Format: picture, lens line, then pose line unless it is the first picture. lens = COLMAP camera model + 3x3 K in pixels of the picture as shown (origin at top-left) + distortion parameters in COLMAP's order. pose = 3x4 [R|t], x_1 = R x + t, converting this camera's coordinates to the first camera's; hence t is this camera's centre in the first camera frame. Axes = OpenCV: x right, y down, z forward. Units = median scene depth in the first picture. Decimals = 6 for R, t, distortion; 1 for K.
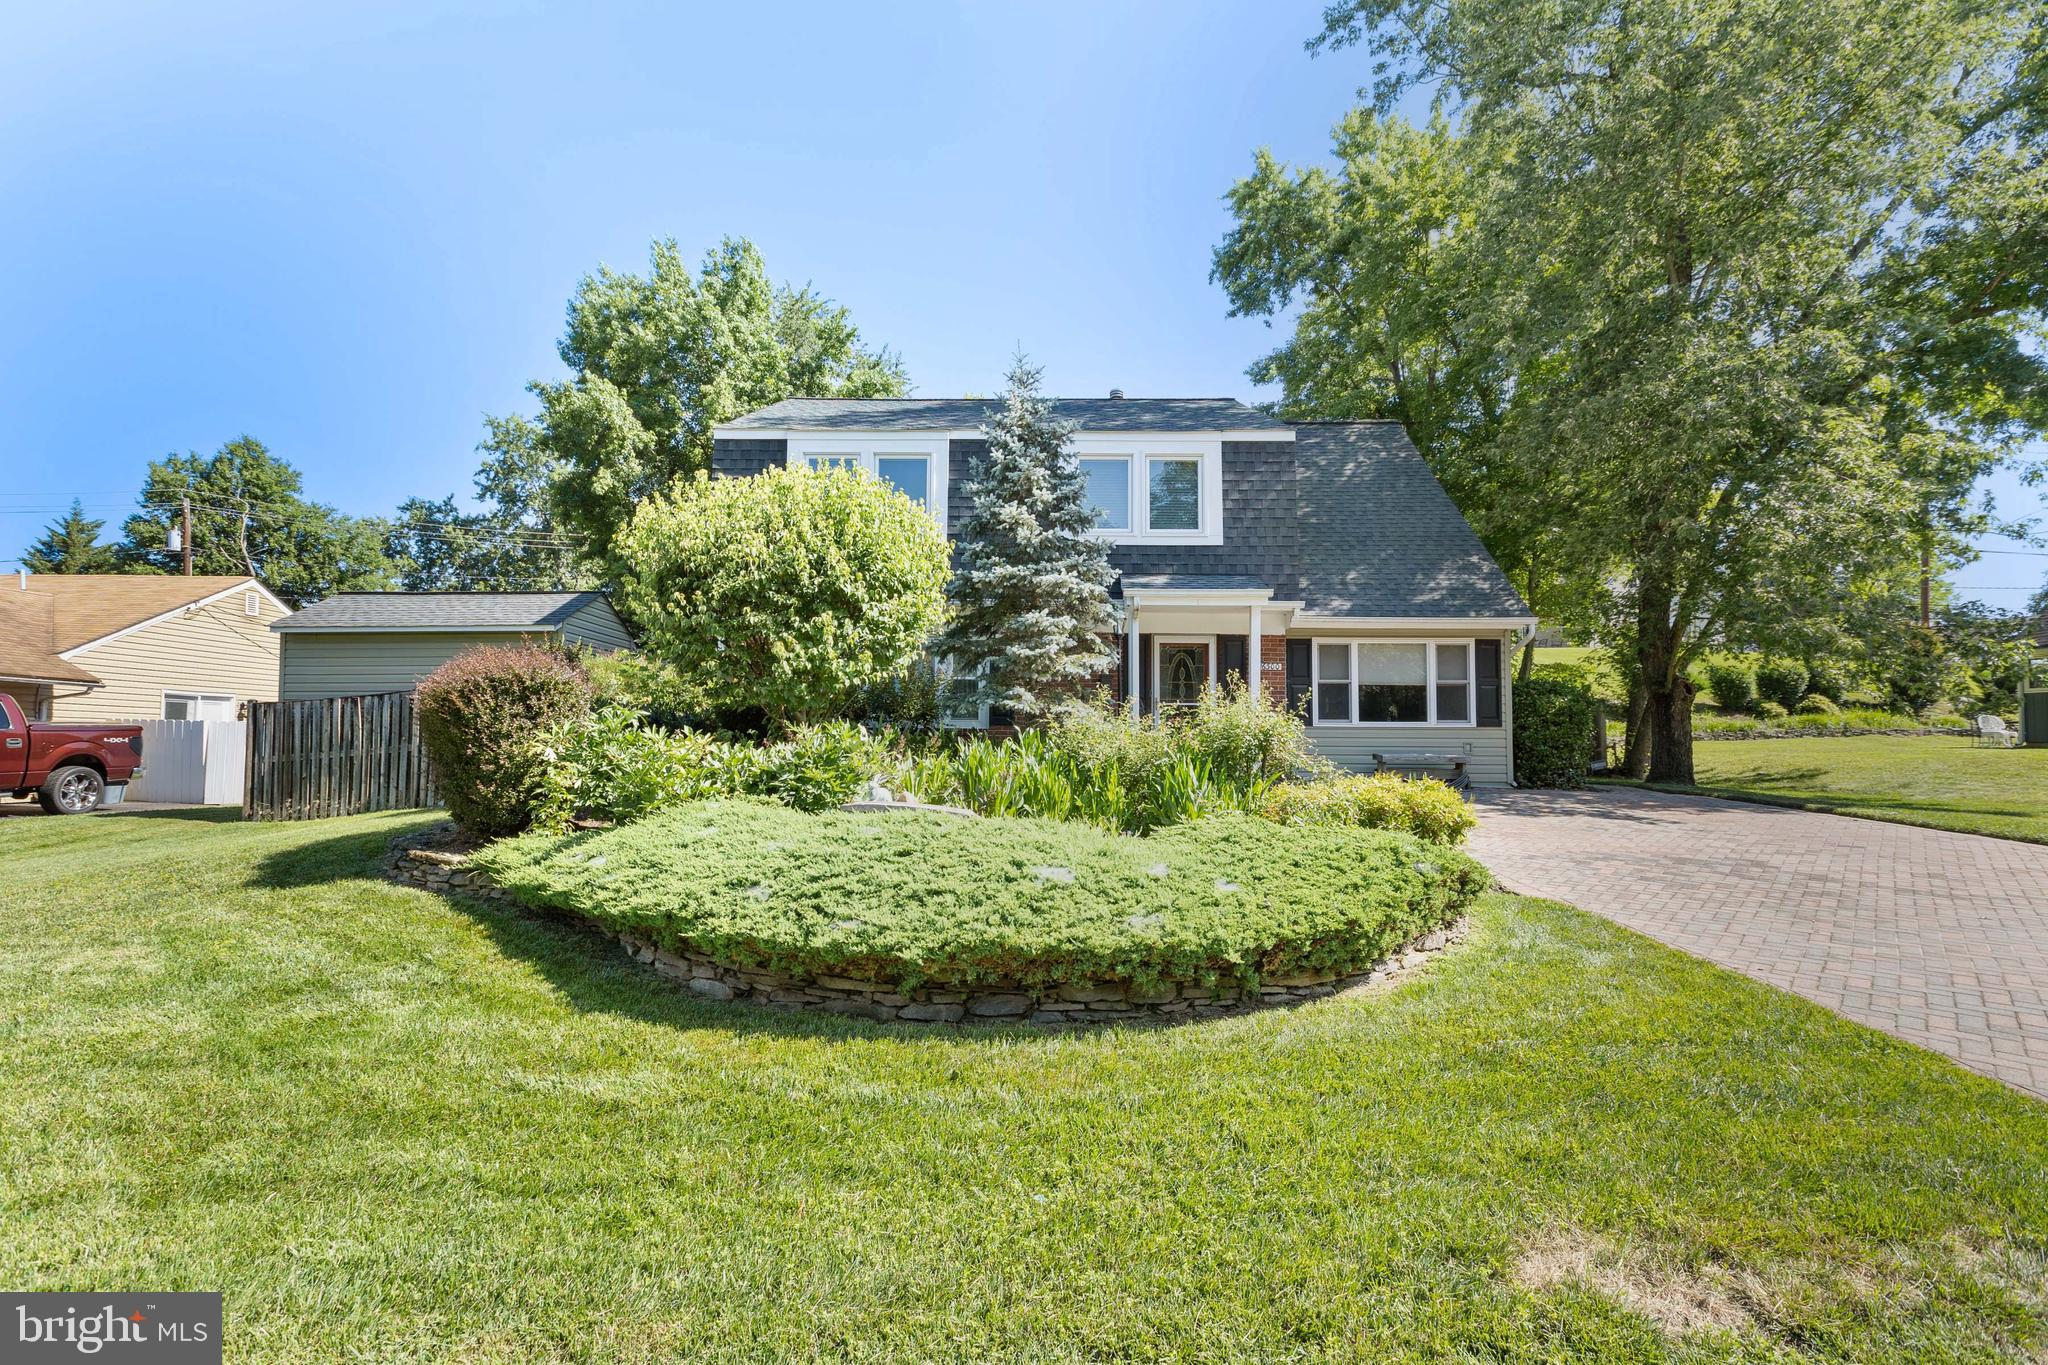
lens RADIAL K [[905.5, 0, 1016.9], [0, 905.5, 692.1], [0, 0, 1]] dist [-0.001157, -0.000236]
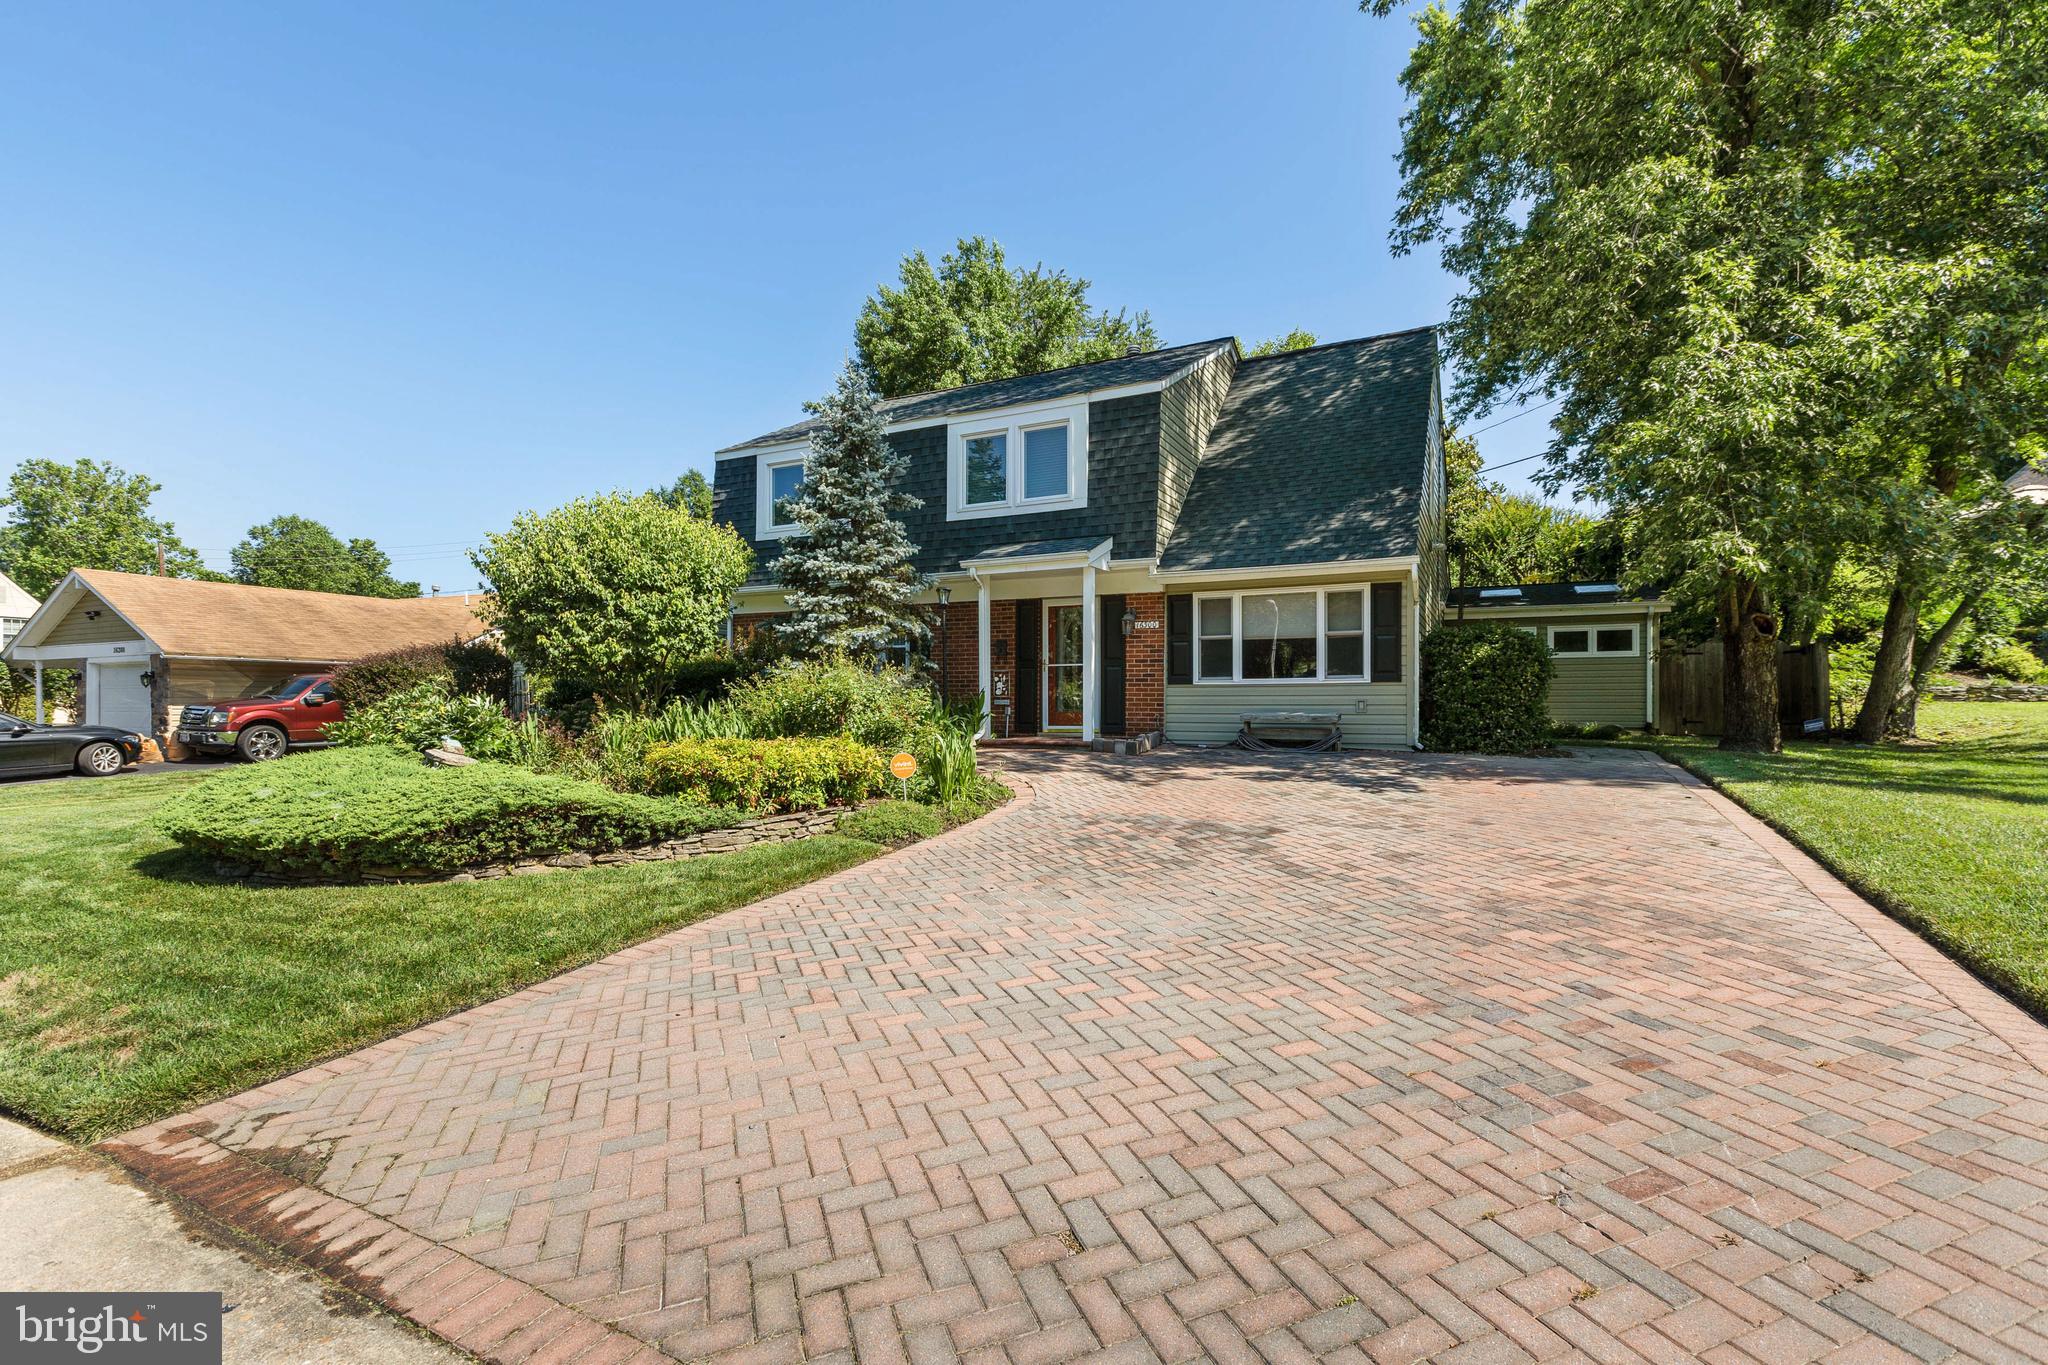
lens RADIAL K [[905.5, 0, 1016.9], [0, 905.5, 692.1], [0, 0, 1]] dist [-0.001157, -0.000236]
pose [[0.896465, -0.010403, -0.442992, 0.590026], [0.032639, 0.998559, 0.042599, -0.001510], [0.441910, -0.052647, 0.895513, 0.046650]]
